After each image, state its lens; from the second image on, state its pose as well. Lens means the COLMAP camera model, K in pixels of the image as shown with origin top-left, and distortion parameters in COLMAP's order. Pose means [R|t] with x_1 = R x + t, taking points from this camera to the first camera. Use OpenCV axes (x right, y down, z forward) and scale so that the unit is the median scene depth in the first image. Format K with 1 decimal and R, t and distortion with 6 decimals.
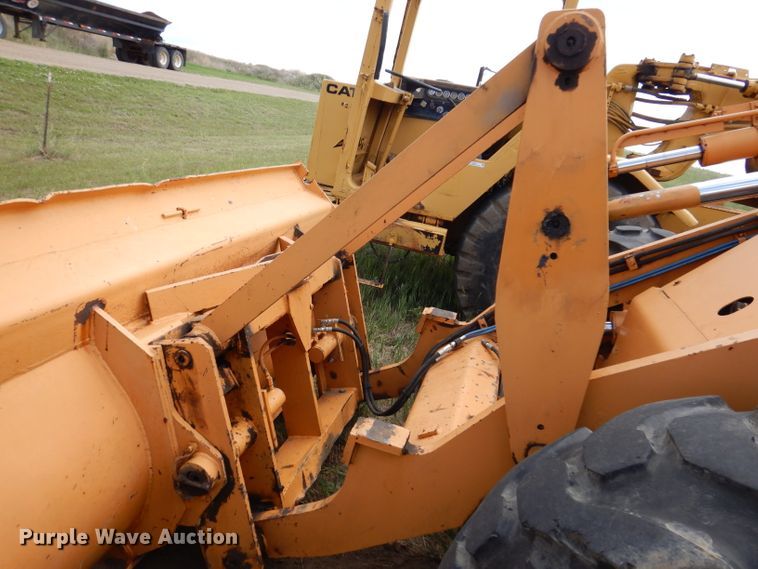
lens RADIAL K [[550.5, 0, 379.0], [0, 550.5, 284.5], [0, 0, 1]] dist [0.001783, 0.002517]
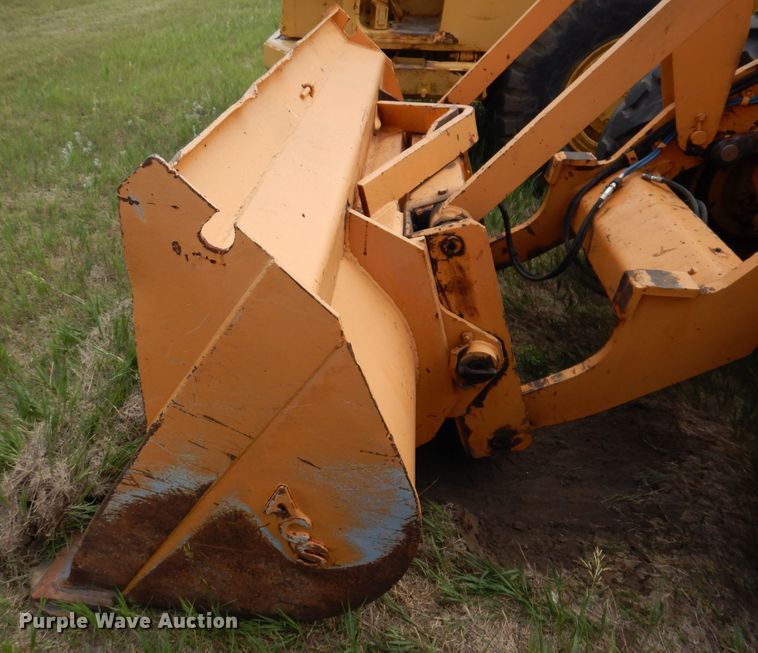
lens RADIAL K [[624.0, 0, 379.0], [0, 624.0, 326.5], [0, 0, 1]] dist [0.006253, 0.002314]
pose [[0.977532, -0.209402, 0.024106, -0.503436], [0.195423, 0.943203, 0.268659, -0.037096], [-0.078995, -0.257913, 0.962934, -0.010015]]
